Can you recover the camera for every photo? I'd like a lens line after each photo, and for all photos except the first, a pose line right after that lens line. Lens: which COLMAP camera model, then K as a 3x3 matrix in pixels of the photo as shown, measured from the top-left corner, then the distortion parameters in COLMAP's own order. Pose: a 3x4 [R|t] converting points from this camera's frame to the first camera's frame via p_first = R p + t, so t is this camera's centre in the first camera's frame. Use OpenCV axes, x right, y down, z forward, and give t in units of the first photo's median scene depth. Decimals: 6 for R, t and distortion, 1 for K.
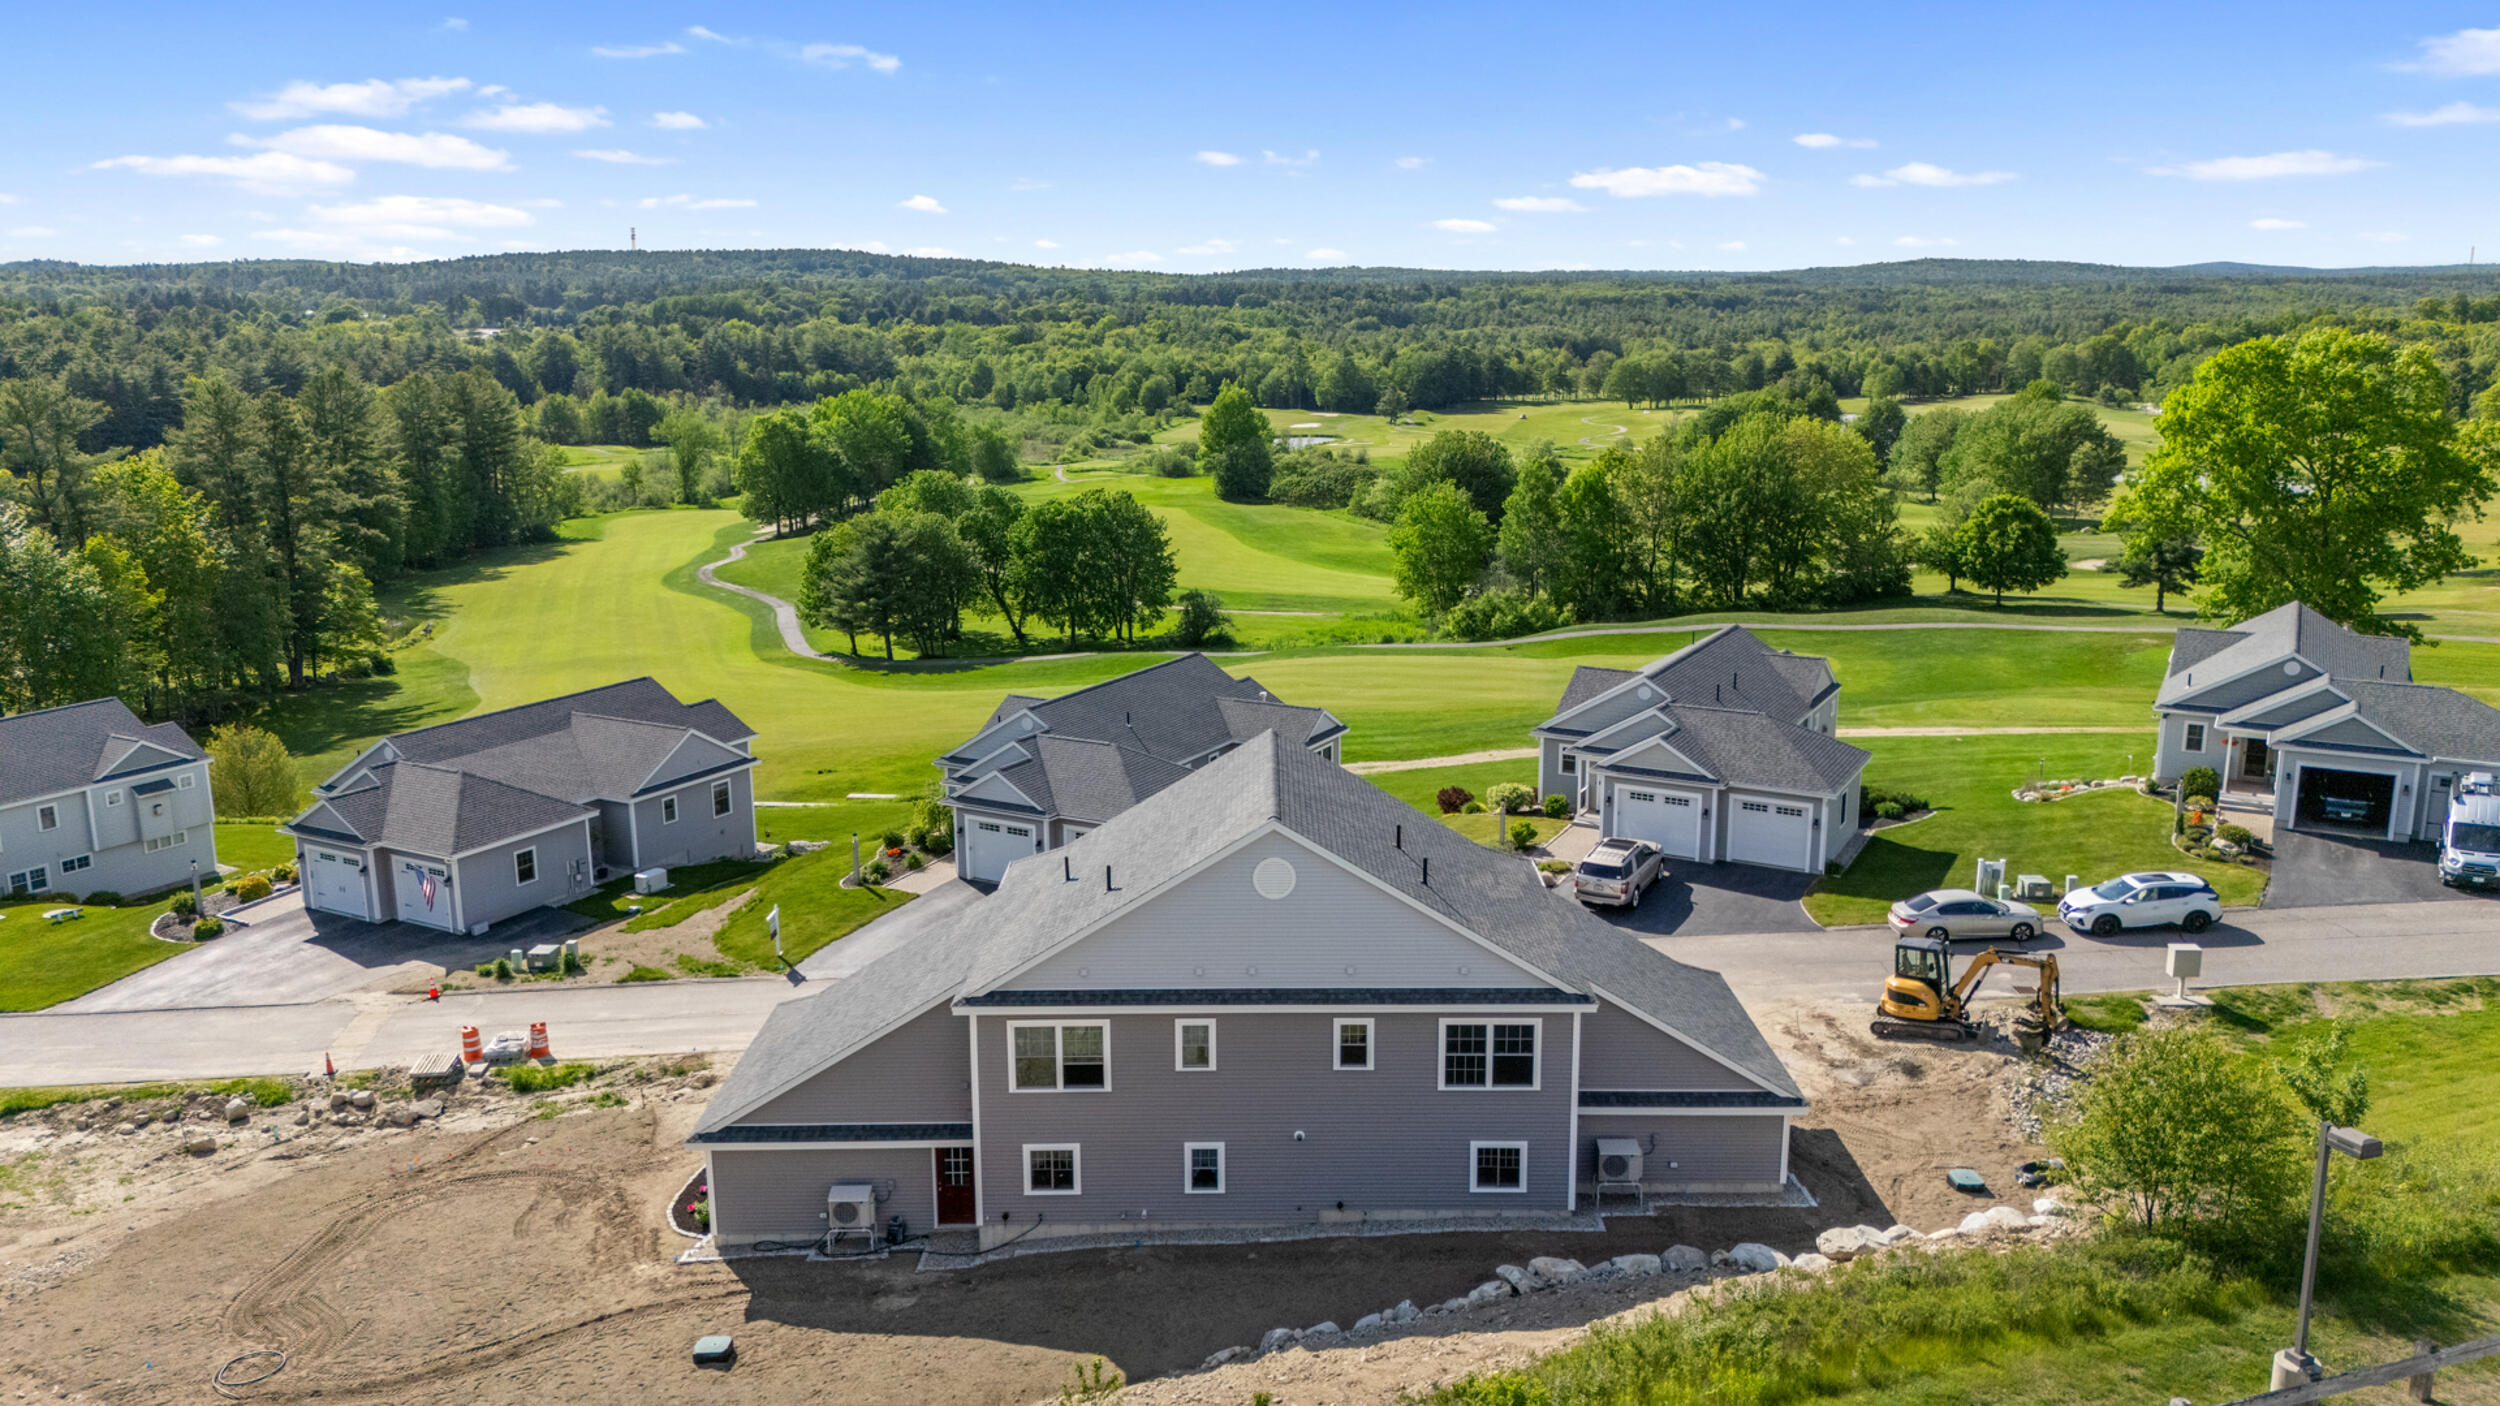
lens RADIAL K [[1825.1, 0, 1265.7], [0, 1825.1, 711.0], [0, 0, 1]] dist [0.065196, -0.052189]
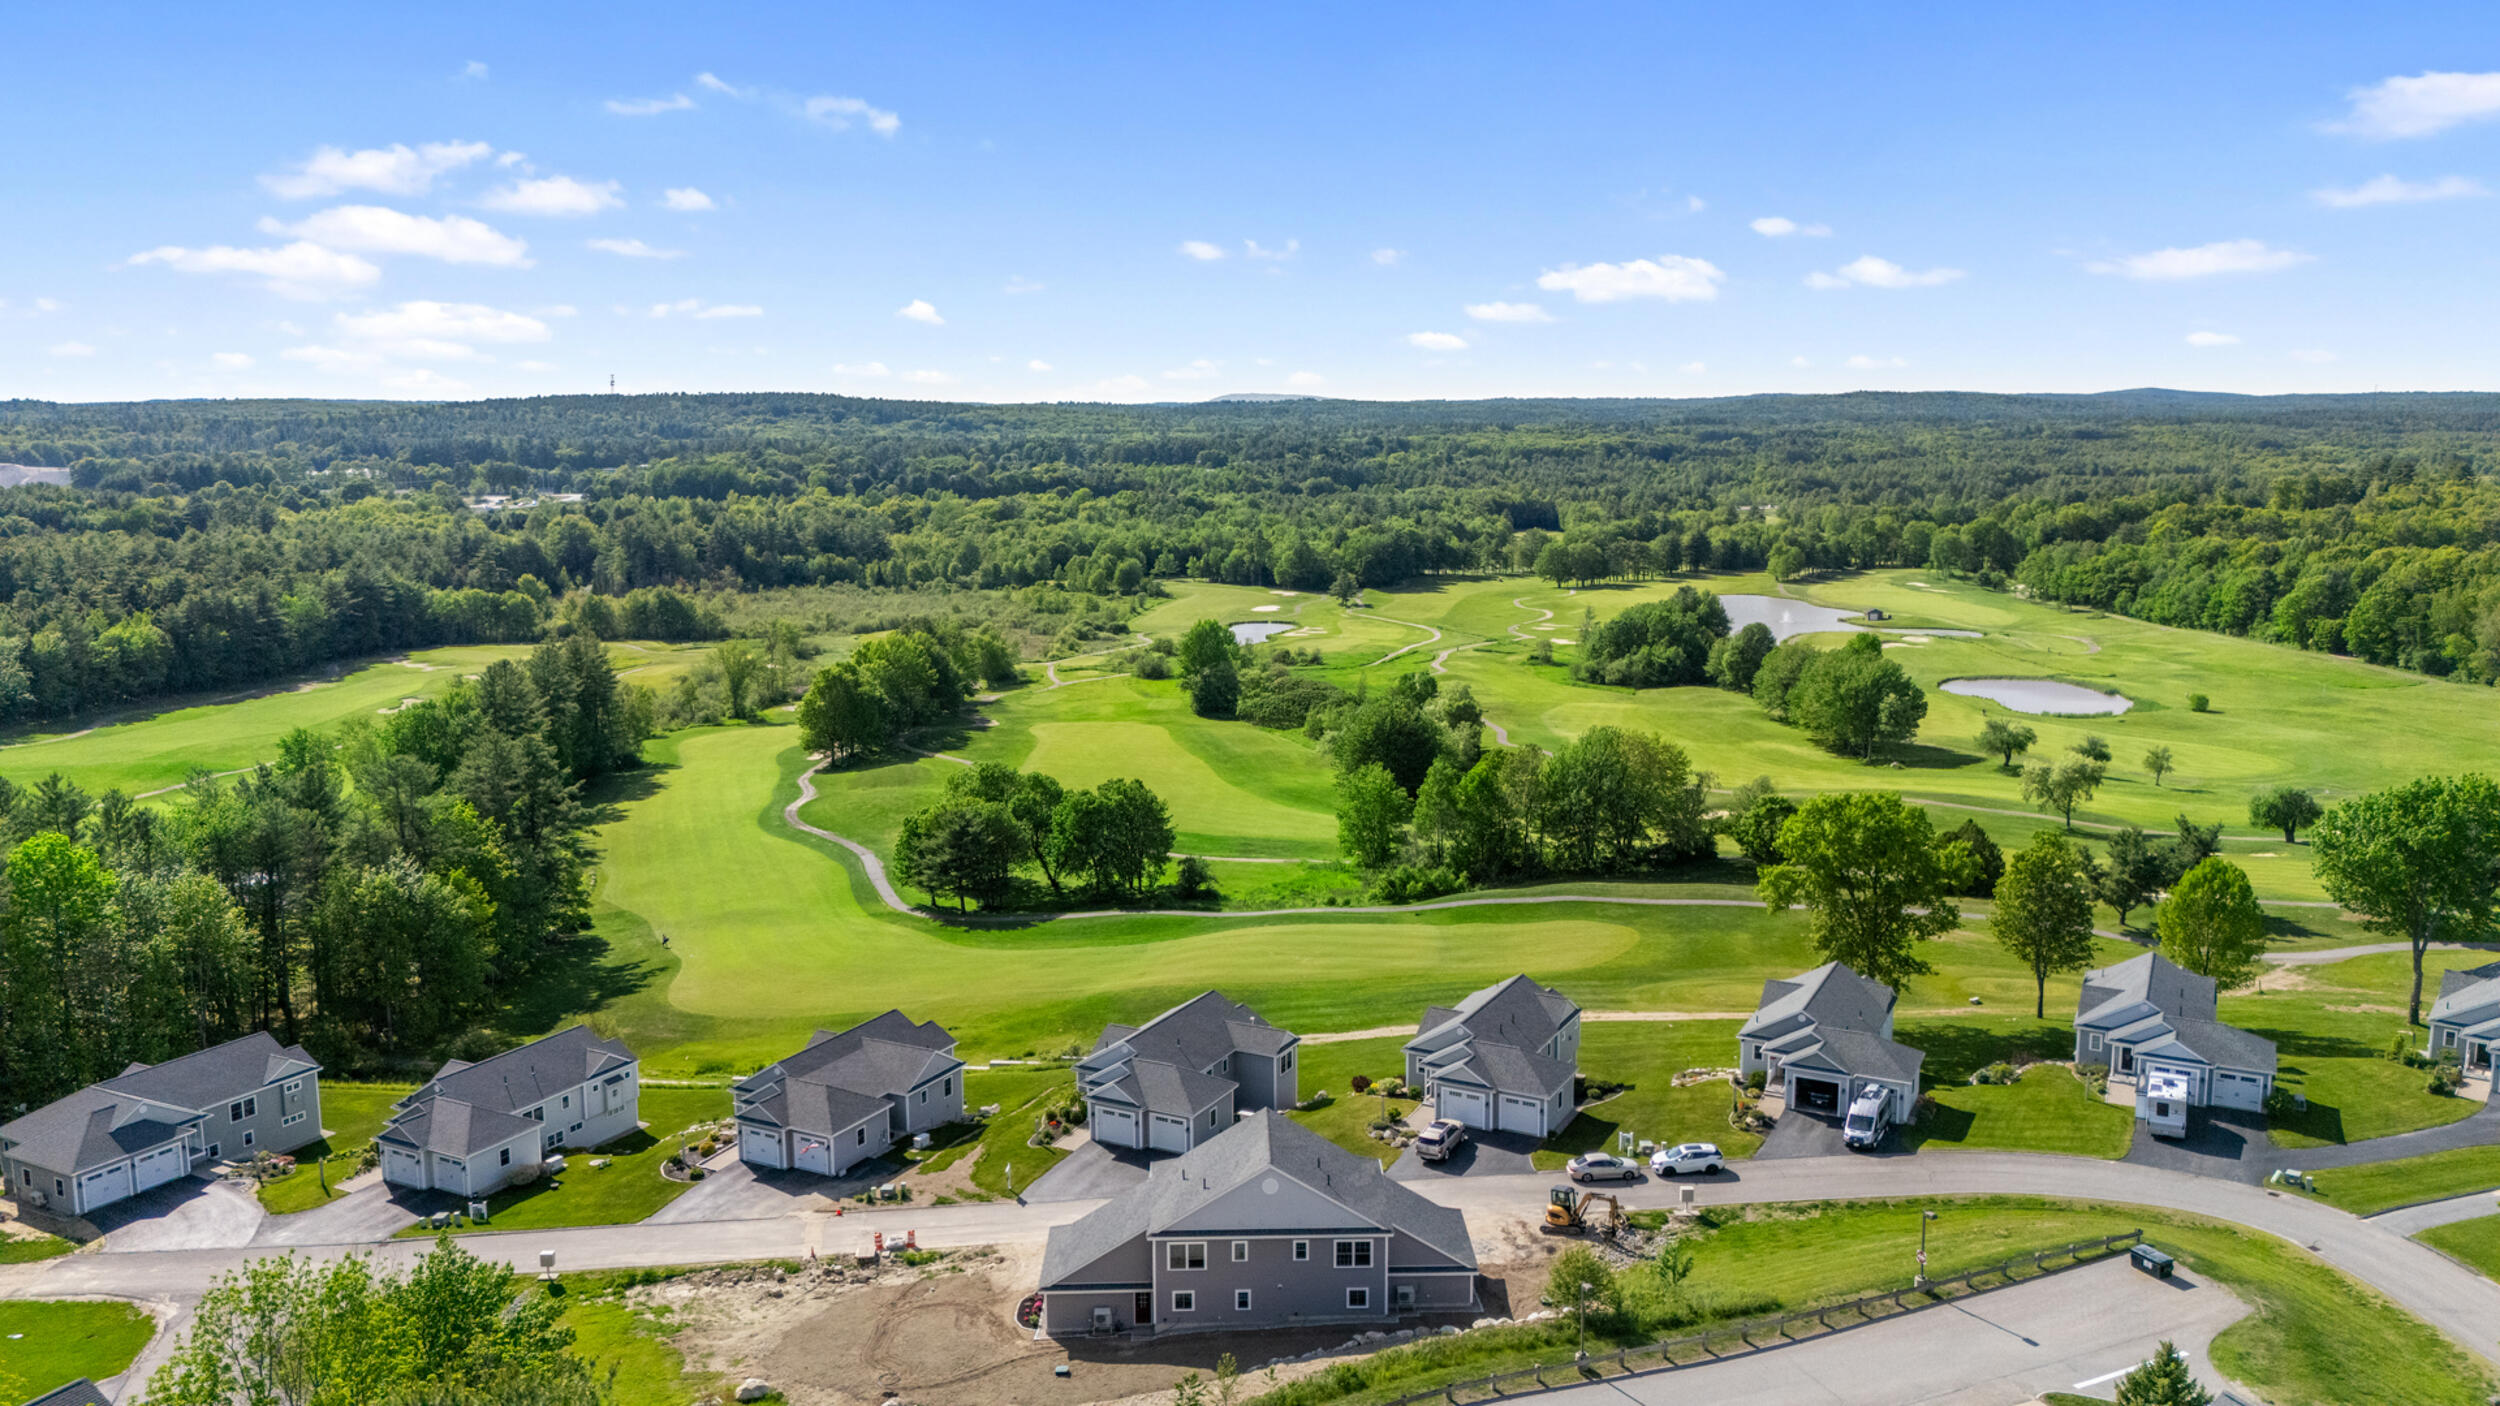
lens RADIAL K [[1825.1, 0, 1260.4], [0, 1825.1, 720.0], [0, 0, 1]] dist [0.065196, -0.052189]
pose [[0.999795, -0.005872, 0.019370, -0.026022], [0.006967, 0.998352, -0.056966, -0.196926], [-0.019003, 0.057089, 0.998188, -0.767428]]
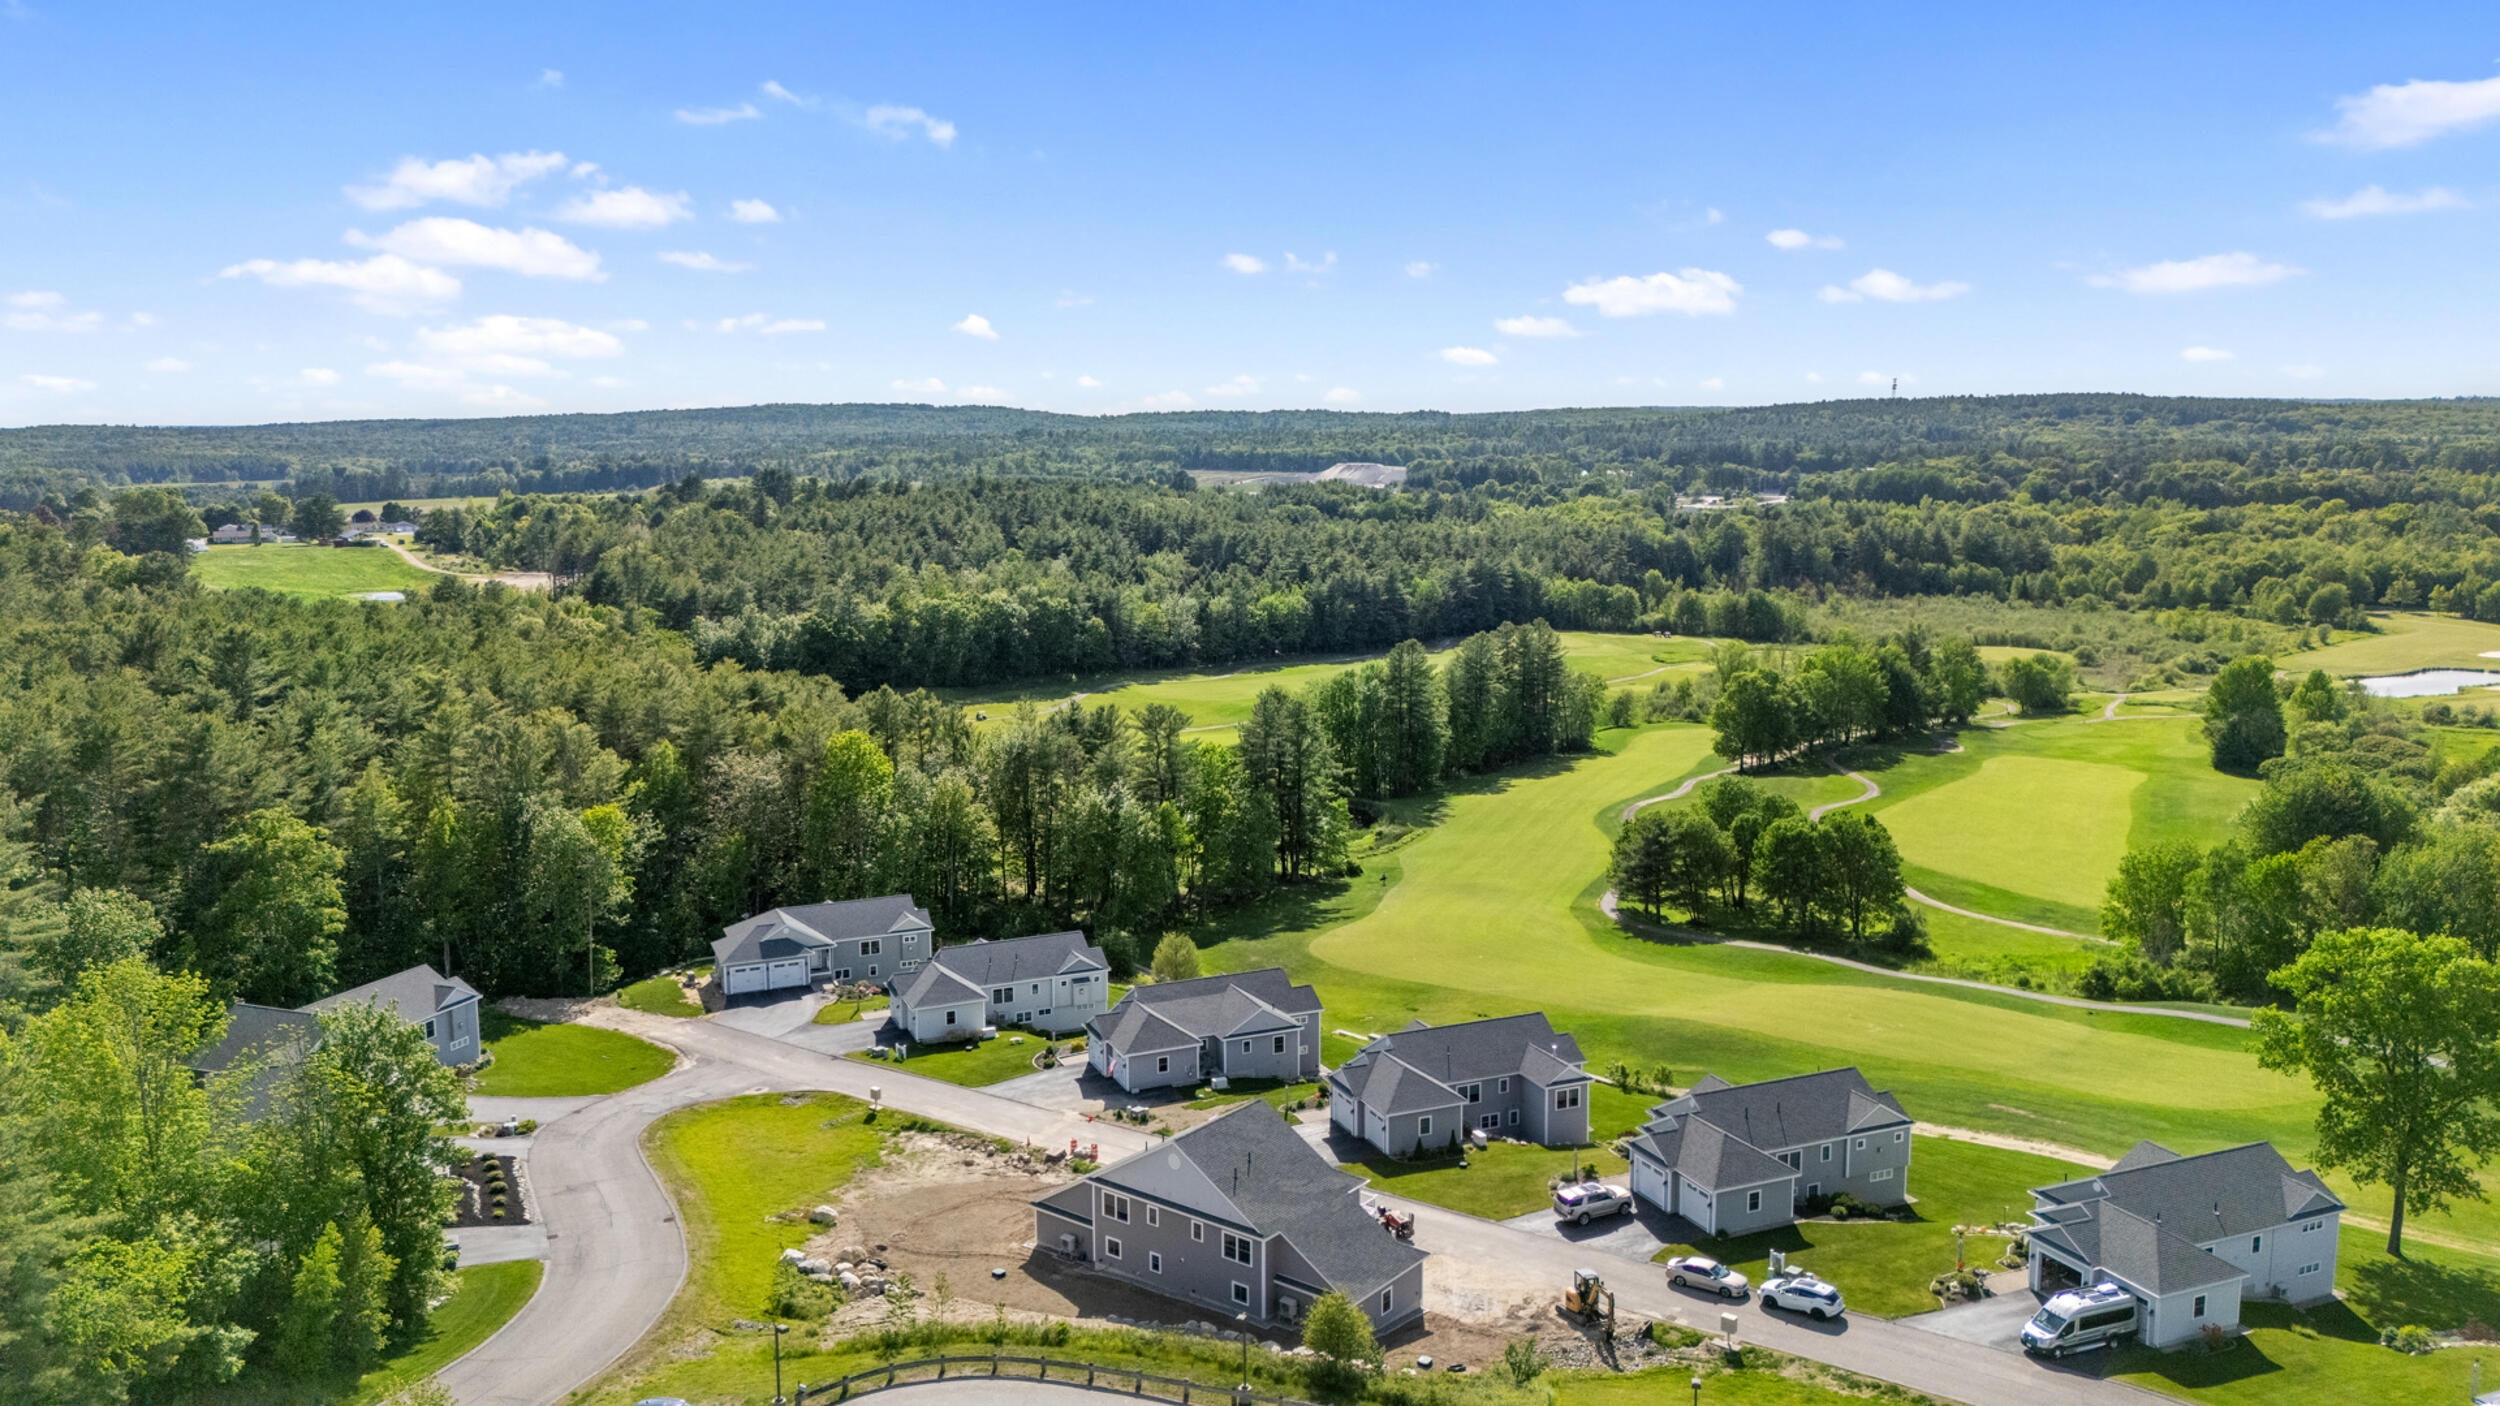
lens RADIAL K [[1825.1, 0, 1259.8], [0, 1825.1, 751.8], [0, 0, 1]] dist [0.065196, -0.052189]
pose [[0.786001, 0.106118, -0.609050, 0.785264], [-0.132310, 0.991207, 0.001953, -0.247133], [0.603902, 0.079048, 0.793129, -0.524222]]
